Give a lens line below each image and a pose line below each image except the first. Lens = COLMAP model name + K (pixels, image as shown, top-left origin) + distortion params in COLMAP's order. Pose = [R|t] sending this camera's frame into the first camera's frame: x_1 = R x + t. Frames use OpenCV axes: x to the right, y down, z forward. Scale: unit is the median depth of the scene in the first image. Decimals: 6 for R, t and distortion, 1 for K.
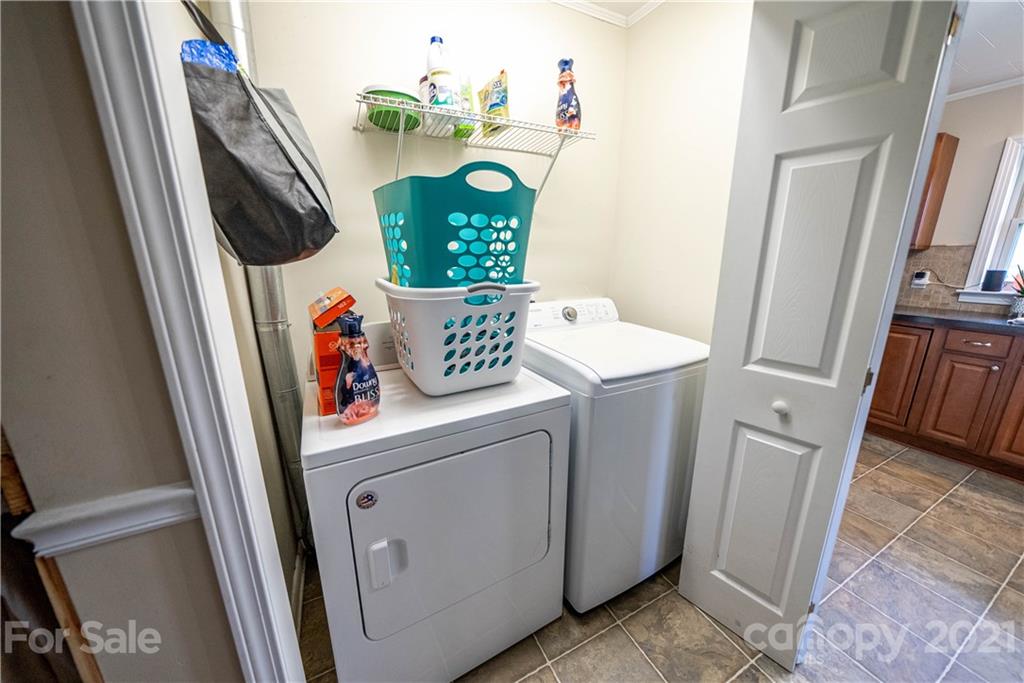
lens RADIAL K [[351.7, 0, 514.2], [0, 351.7, 344.1], [0, 0, 1]] dist [-0.004686, 0.000057]
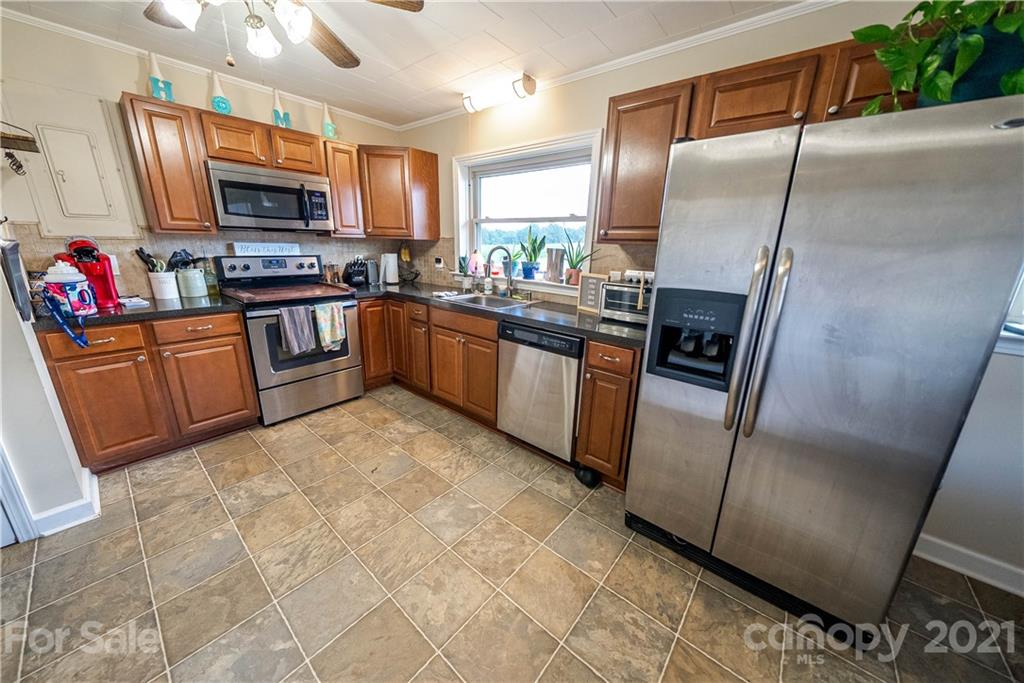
lens RADIAL K [[351.7, 0, 514.7], [0, 351.7, 341.4], [0, 0, 1]] dist [-0.004686, 0.000057]
pose [[0.917451, -0.077957, 0.390135, 1.038149], [0.065950, 0.996848, 0.044102, 0.069218], [-0.392344, -0.014732, 0.919701, -0.349128]]
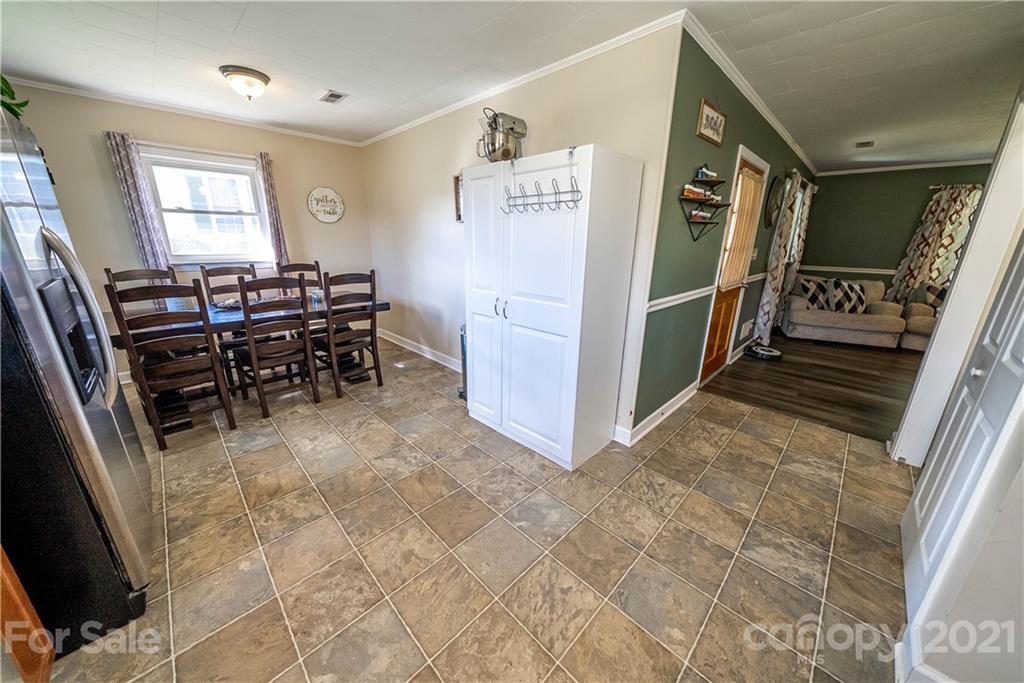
lens RADIAL K [[351.7, 0, 515.7], [0, 351.7, 340.7], [0, 0, 1]] dist [-0.004686, 0.000057]
pose [[-0.949035, 0.075618, -0.305965, 1.100436], [-0.090683, 0.864224, 0.494868, -0.186208], [0.301843, 0.497393, -0.813321, 0.663357]]
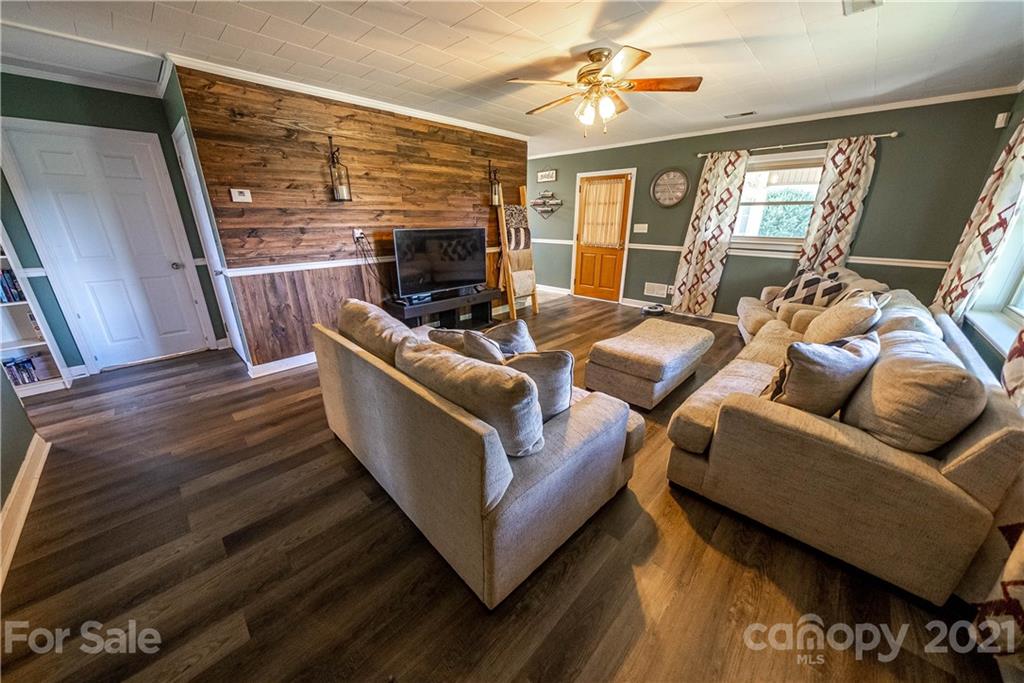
lens RADIAL K [[351.7, 0, 510.8], [0, 351.7, 342.7], [0, 0, 1]] dist [-0.004686, 0.000057]
pose [[-0.327194, -0.314535, 0.891073, -2.556041], [0.228591, 0.888625, 0.397608, -0.275085], [-0.916892, 0.333786, -0.218853, 1.019252]]
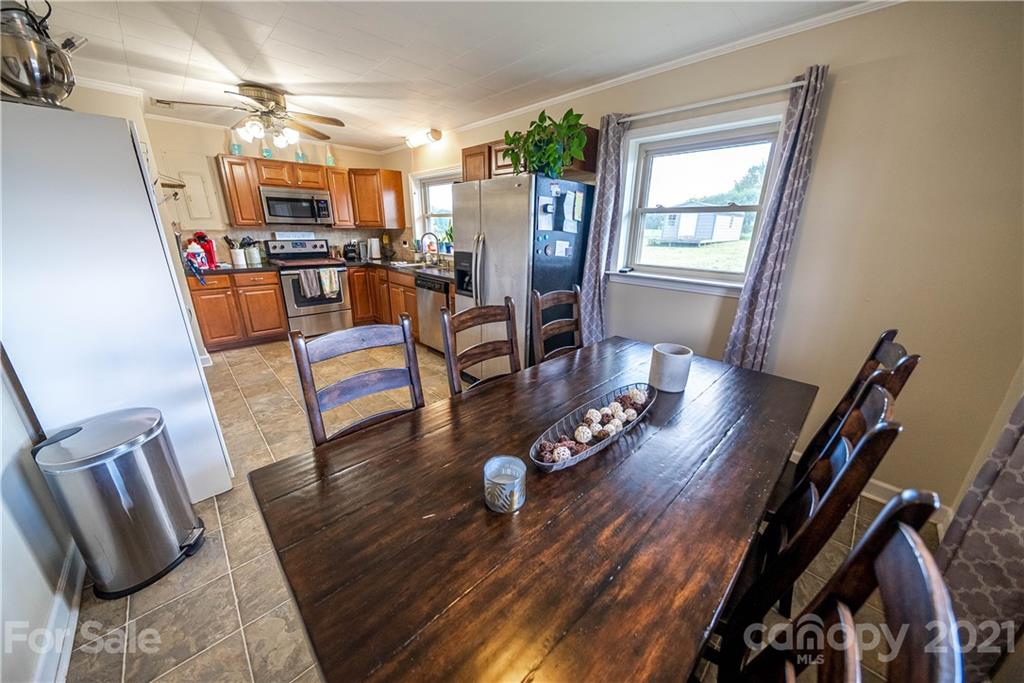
lens RADIAL K [[351.7, 0, 515.0], [0, 351.7, 340.9], [0, 0, 1]] dist [-0.004686, 0.000057]
pose [[0.954234, -0.072312, 0.290186, 1.324826], [0.053619, 0.995972, 0.071870, 0.266249], [-0.294214, -0.053021, 0.954268, -1.195280]]
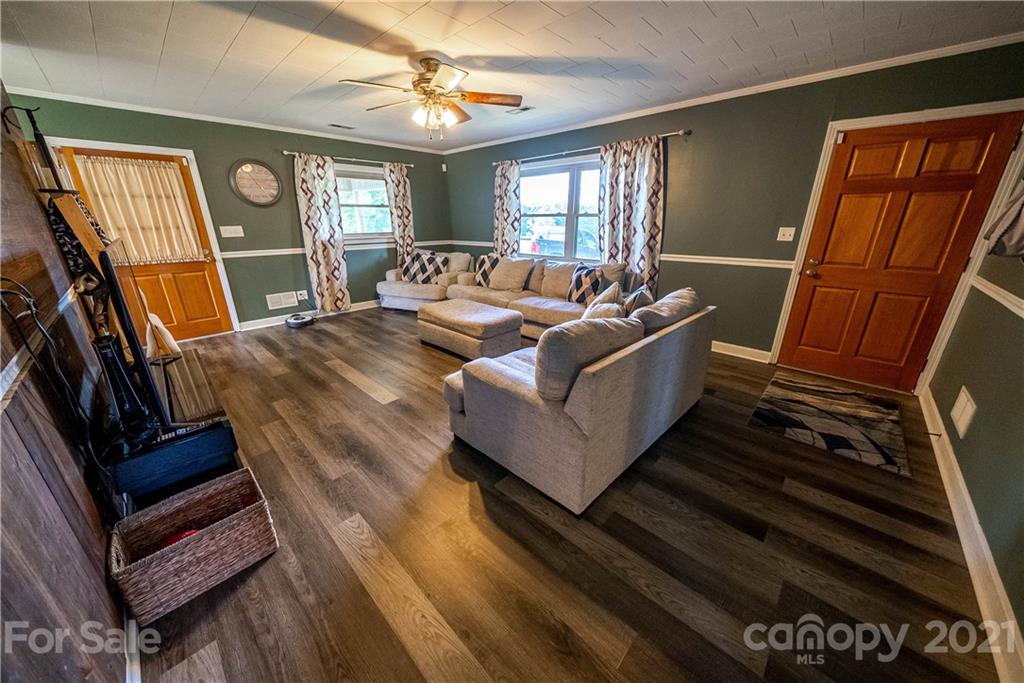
lens RADIAL K [[351.7, 0, 514.3], [0, 351.7, 342.5], [0, 0, 1]] dist [-0.004686, 0.000057]
pose [[-0.942125, 0.117874, -0.313858, -1.252288], [-0.075244, 0.837933, 0.540561, -0.441528], [0.326710, 0.532891, -0.780569, 1.685718]]
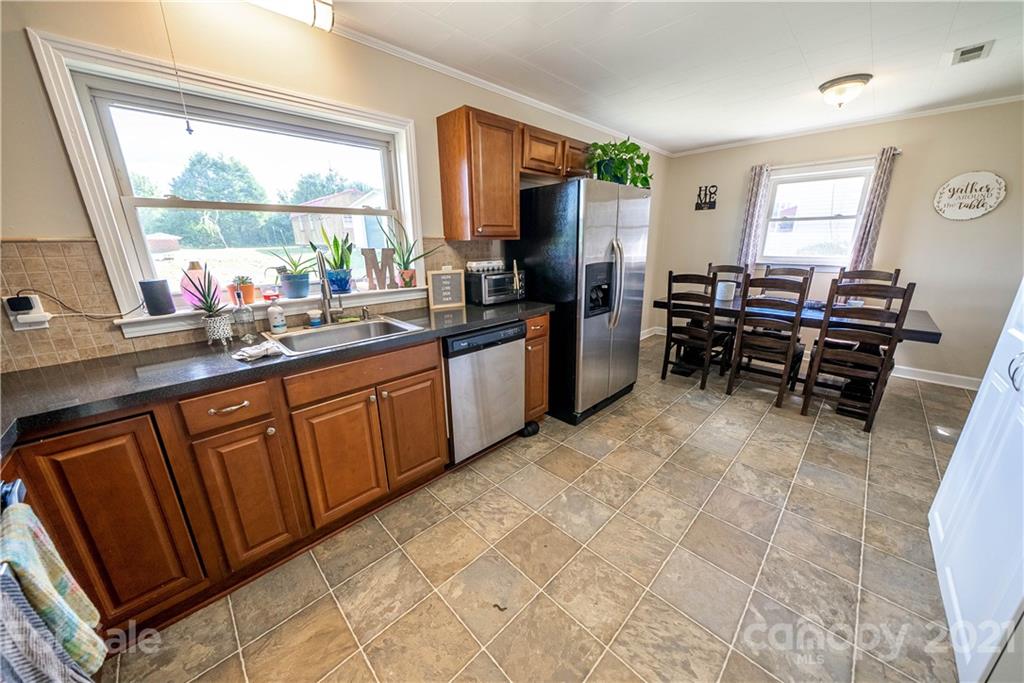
lens RADIAL K [[351.7, 0, 512.1], [0, 351.7, 340.0], [0, 0, 1]] dist [-0.004686, 0.000057]
pose [[-0.306370, -0.254575, 0.917240, 0.605609], [0.245045, 0.910010, 0.334417, -0.173057], [-0.919832, 0.327220, -0.216418, 0.596390]]
